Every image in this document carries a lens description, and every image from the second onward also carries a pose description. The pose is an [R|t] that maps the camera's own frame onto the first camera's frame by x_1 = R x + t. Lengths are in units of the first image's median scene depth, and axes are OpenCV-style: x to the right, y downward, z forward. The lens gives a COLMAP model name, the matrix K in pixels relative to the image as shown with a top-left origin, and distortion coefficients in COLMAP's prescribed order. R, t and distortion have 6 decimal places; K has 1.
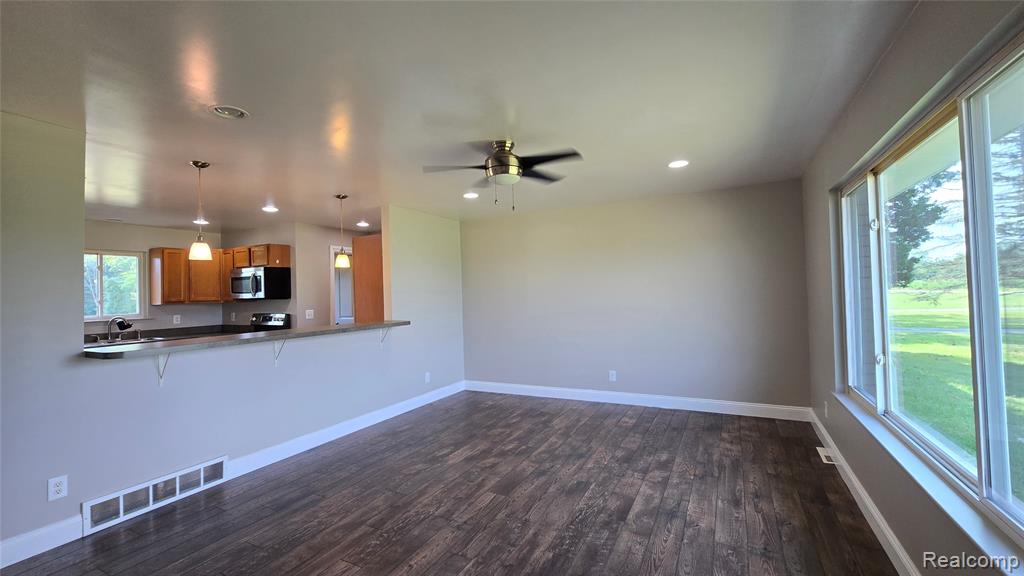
lens RADIAL K [[437.0, 0, 512.0], [0, 437.0, 288.0], [0, 0, 1]] dist [-0.001046, 0.000005]
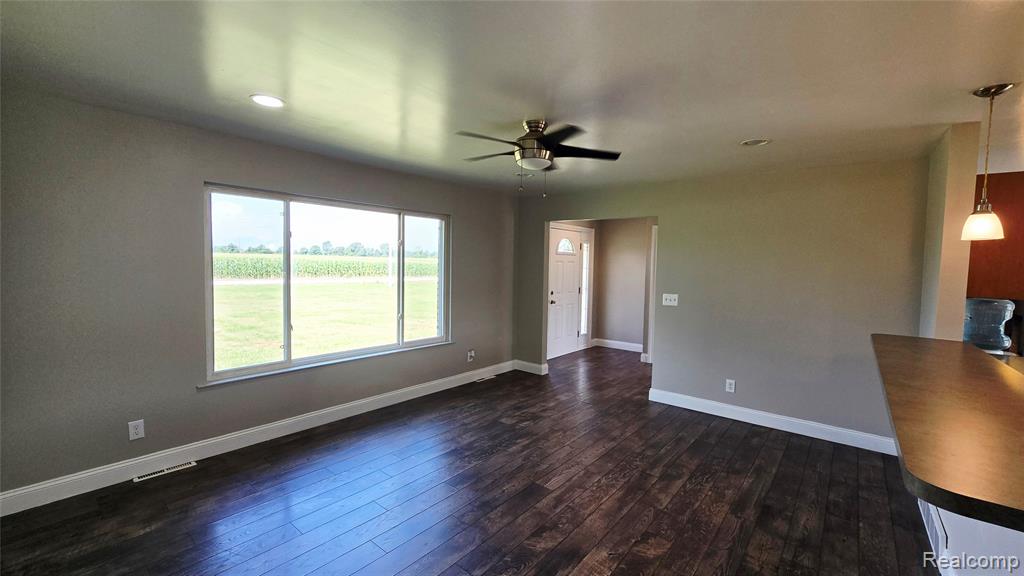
lens RADIAL K [[419.2, 0, 514.9], [0, 419.2, 284.8], [0, 0, 1]] dist [-0.002993, 0.000092]
pose [[-0.980509, -0.003836, 0.196436, -0.157585], [0.002687, 0.999454, 0.032931, -0.020518], [-0.196455, 0.032817, -0.979963, 1.935266]]
